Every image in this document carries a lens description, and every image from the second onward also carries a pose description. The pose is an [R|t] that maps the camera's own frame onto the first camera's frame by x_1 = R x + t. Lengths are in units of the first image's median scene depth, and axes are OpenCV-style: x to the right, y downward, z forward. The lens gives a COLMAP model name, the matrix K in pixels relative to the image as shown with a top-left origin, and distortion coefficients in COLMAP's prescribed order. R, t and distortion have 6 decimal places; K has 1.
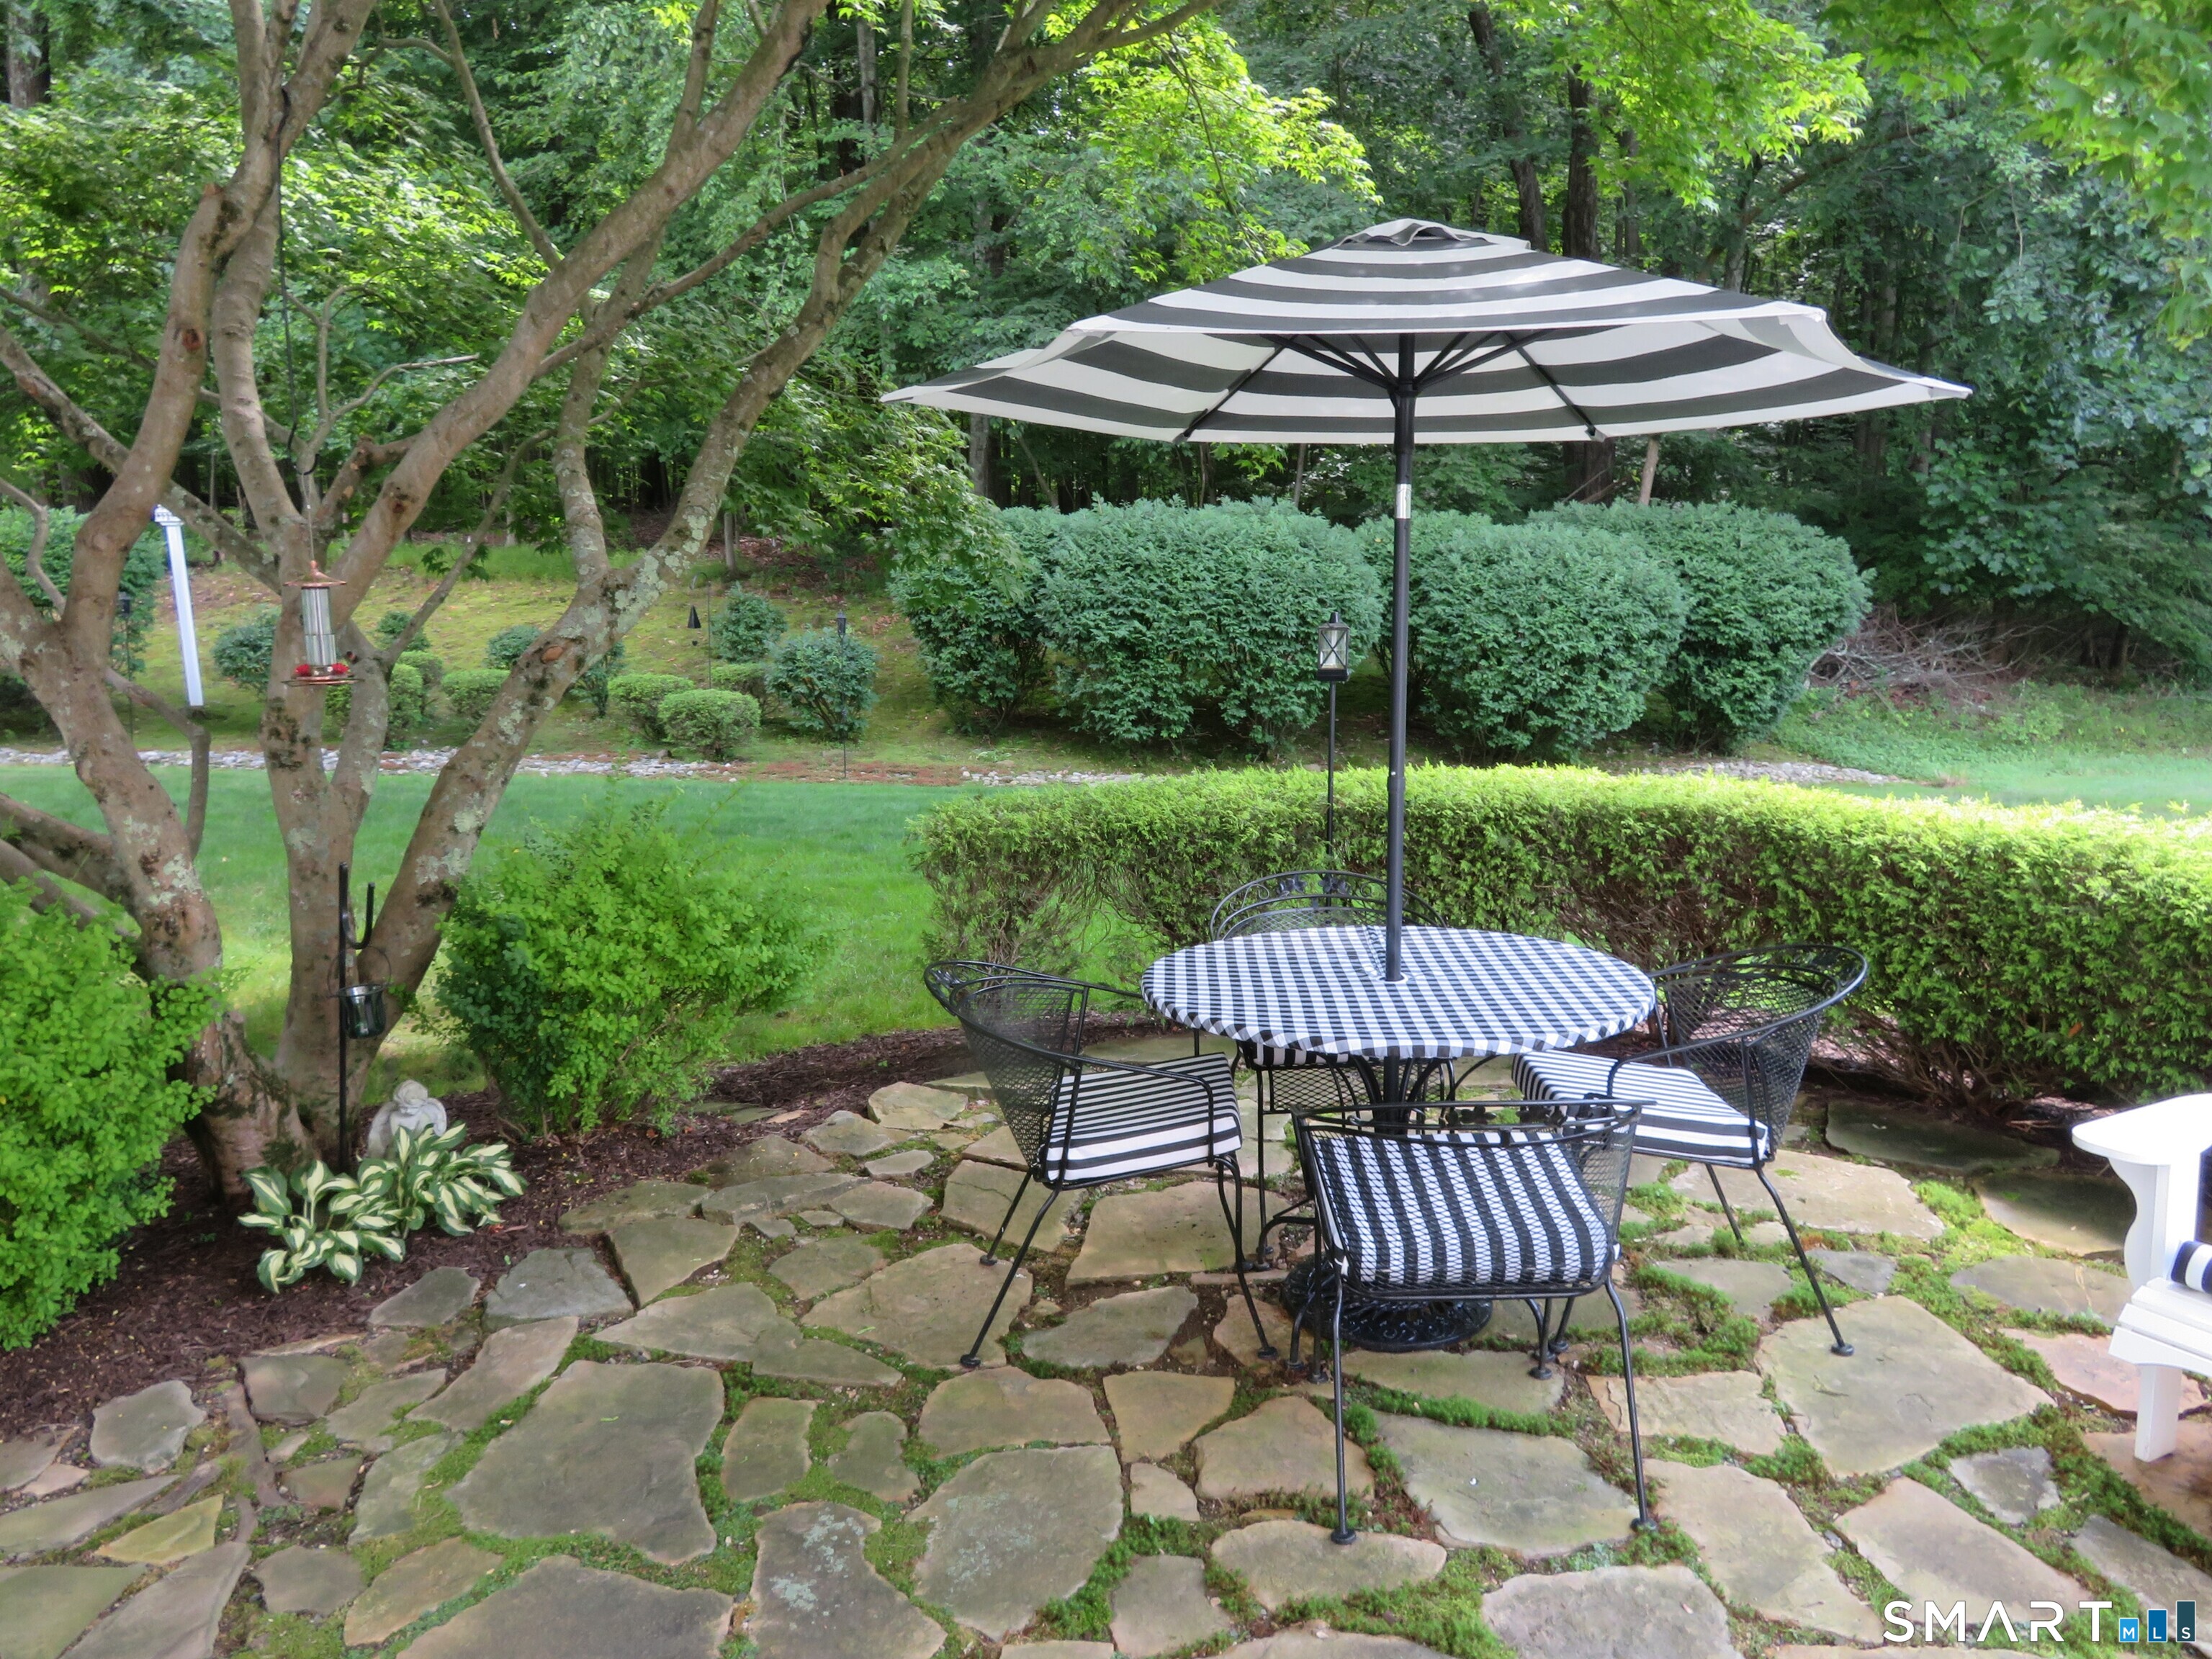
lens RADIAL K [[1645.1, 0, 1106.7], [0, 1645.1, 899.5], [0, 0, 1]] dist [0.001903, 0.000430]
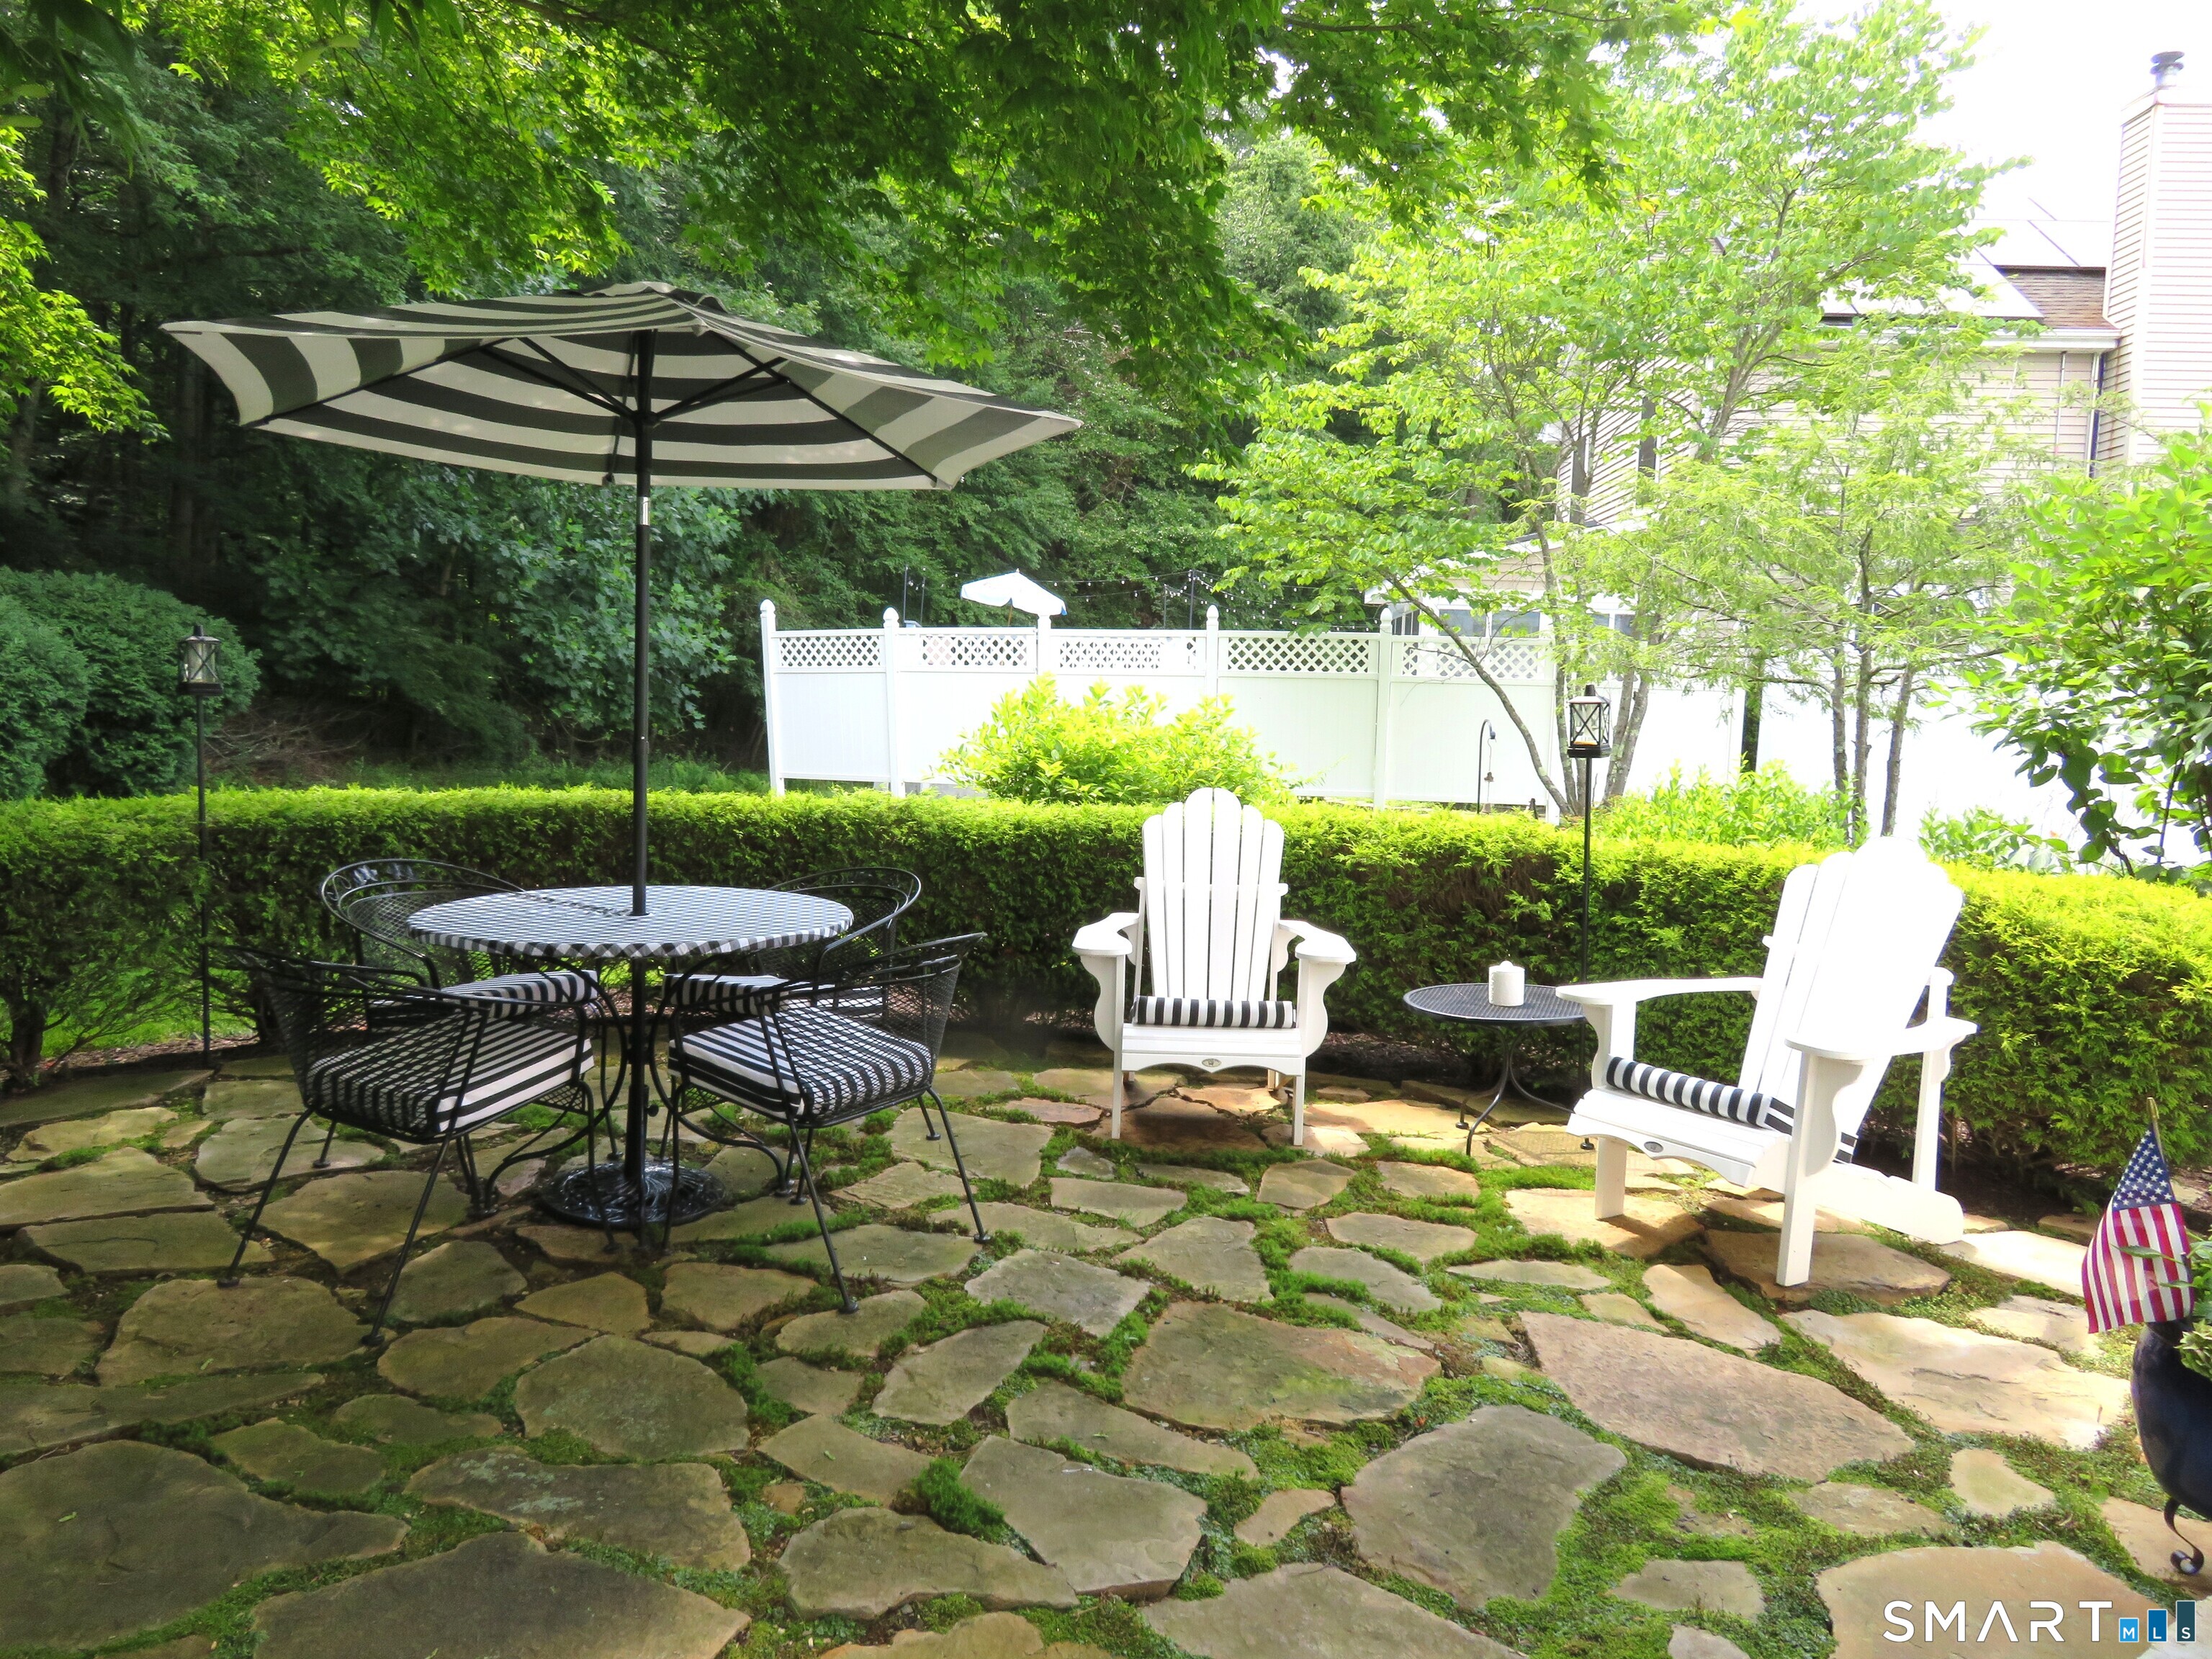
lens RADIAL K [[1551.8, 0, 1106.0], [0, 1551.8, 829.5], [0, 0, 1]] dist [-0.006242, -0.002822]
pose [[0.526193, -0.042513, 0.849302, -0.113801], [0.124043, 0.991904, -0.027200, 0.011518], [-0.841270, 0.119662, 0.527206, 0.024261]]
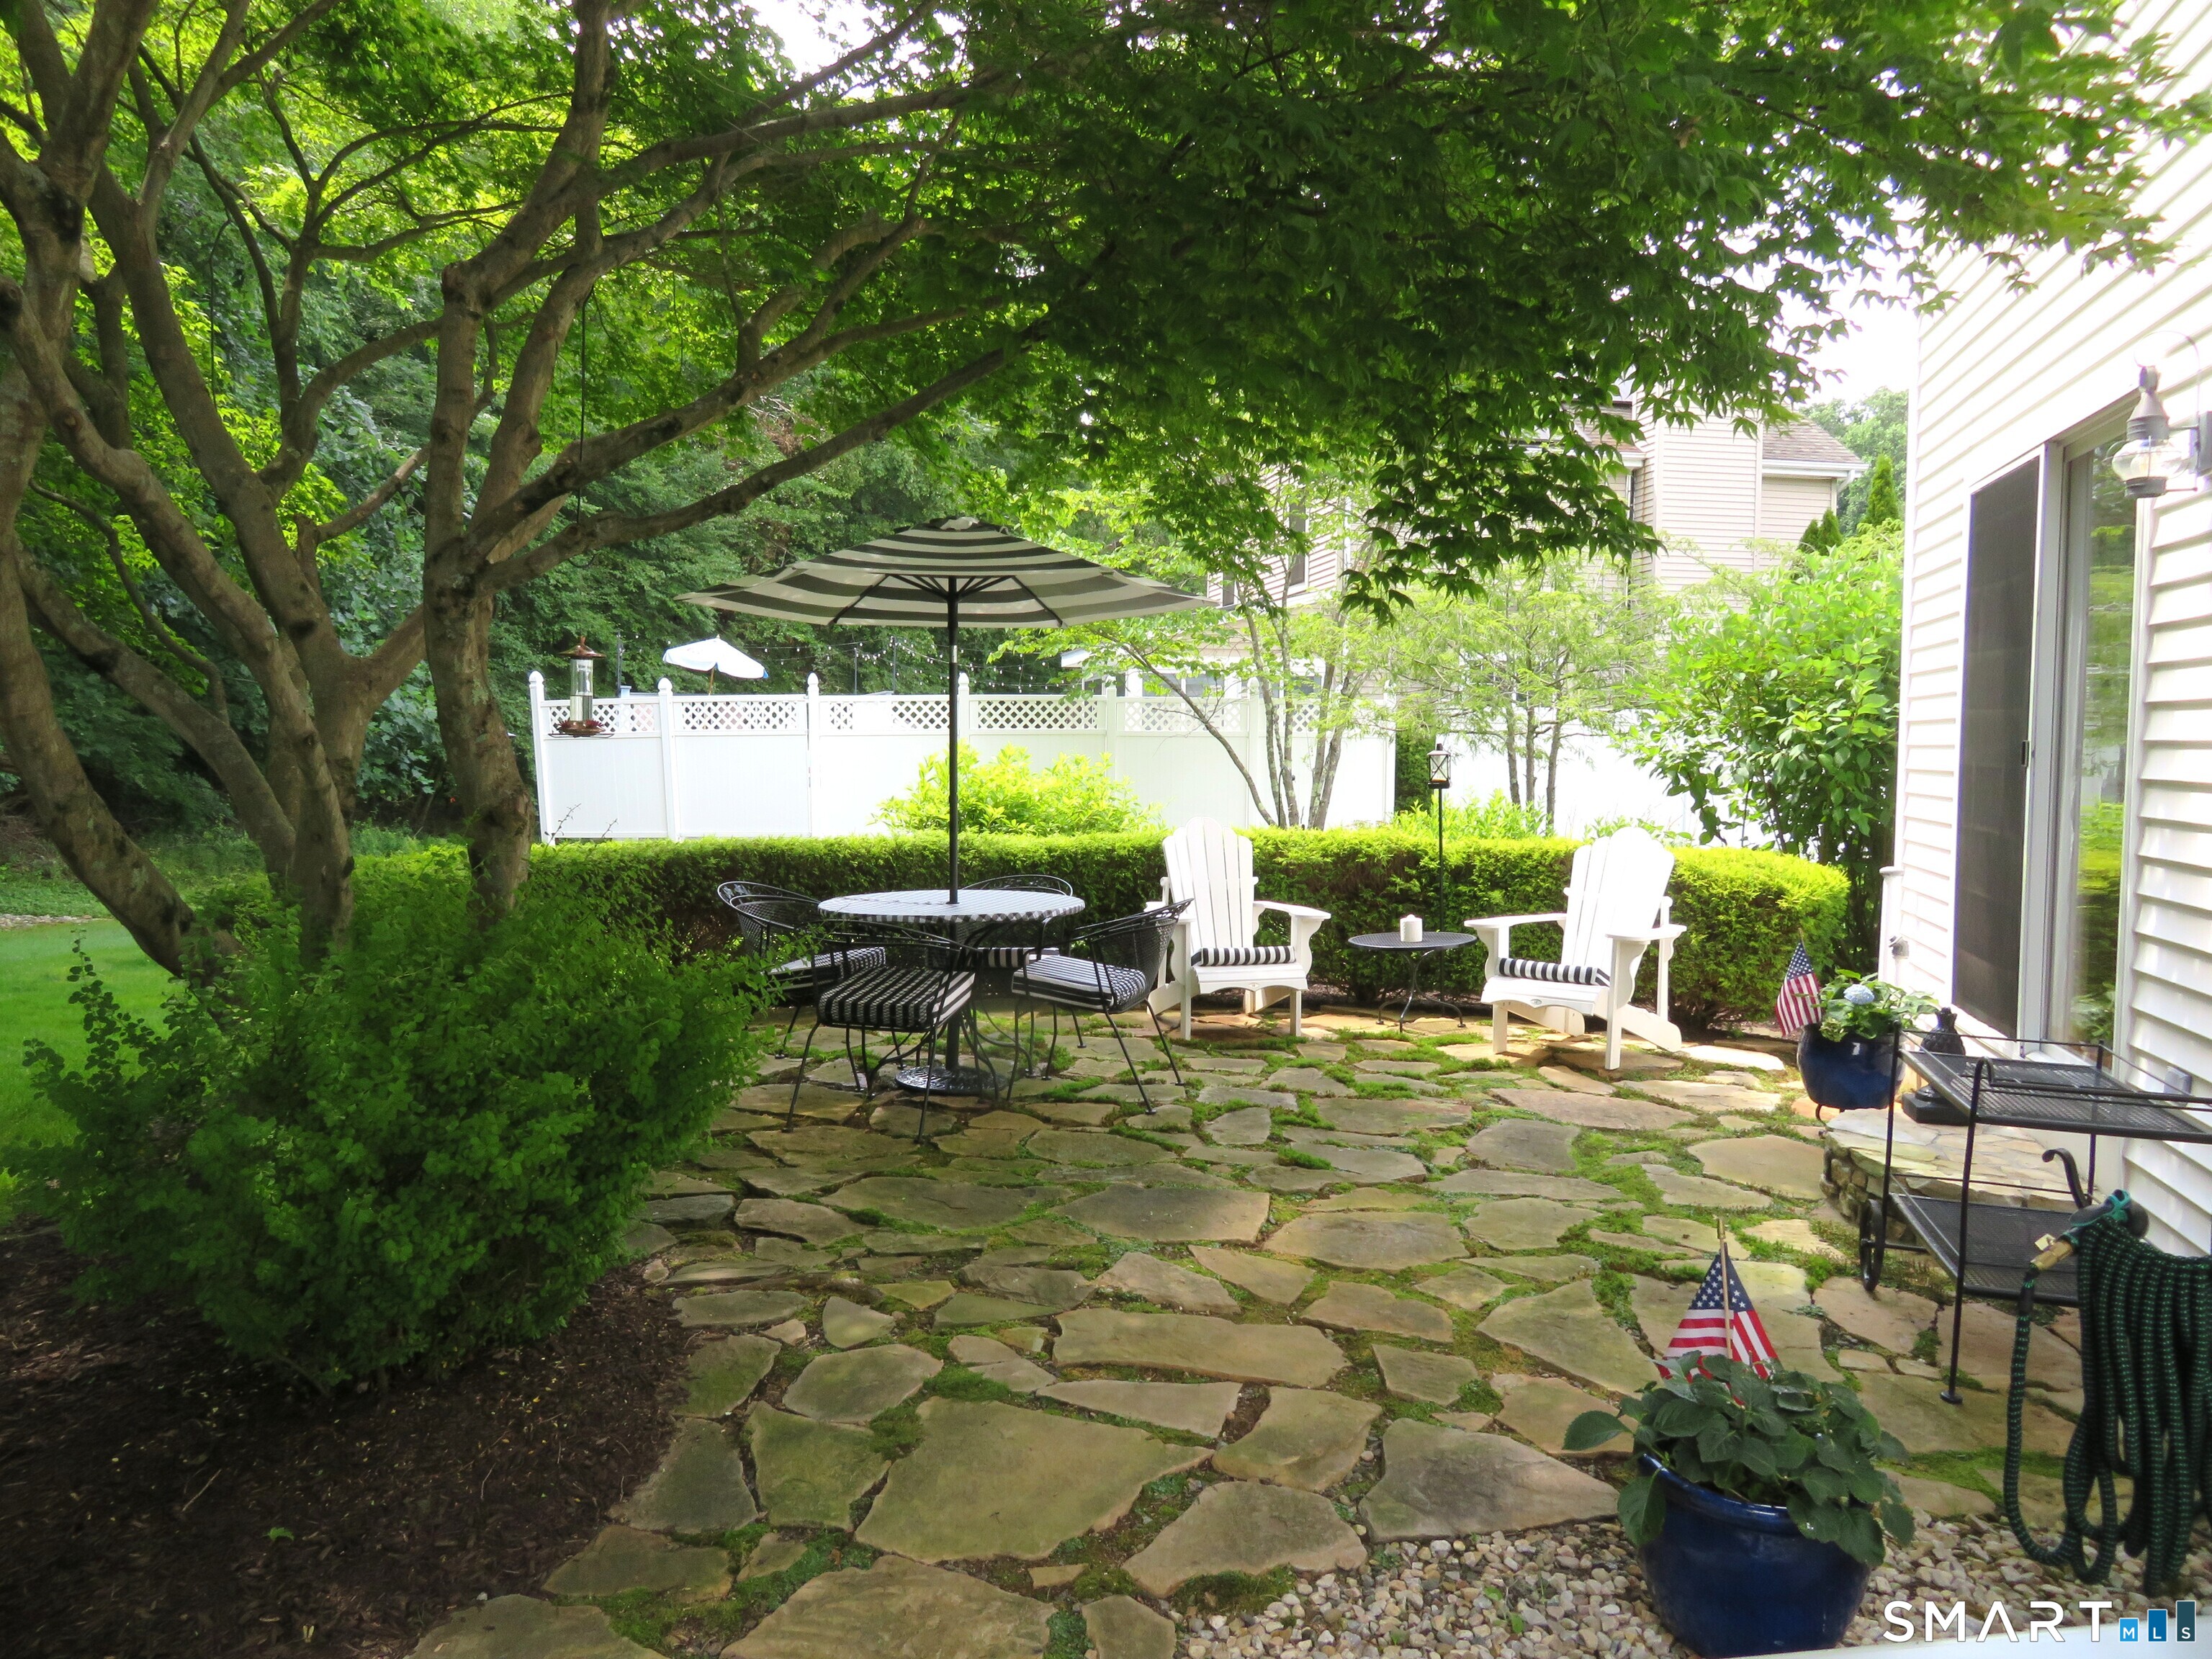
lens RADIAL K [[1551.8, 0, 1106.0], [0, 1551.8, 829.5], [0, 0, 1]] dist [-0.006242, -0.002822]
pose [[0.291477, -0.030849, 0.956080, -0.282983], [0.172375, 0.984812, -0.020775, 0.006307], [-0.940919, 0.170860, 0.292368, 0.057837]]
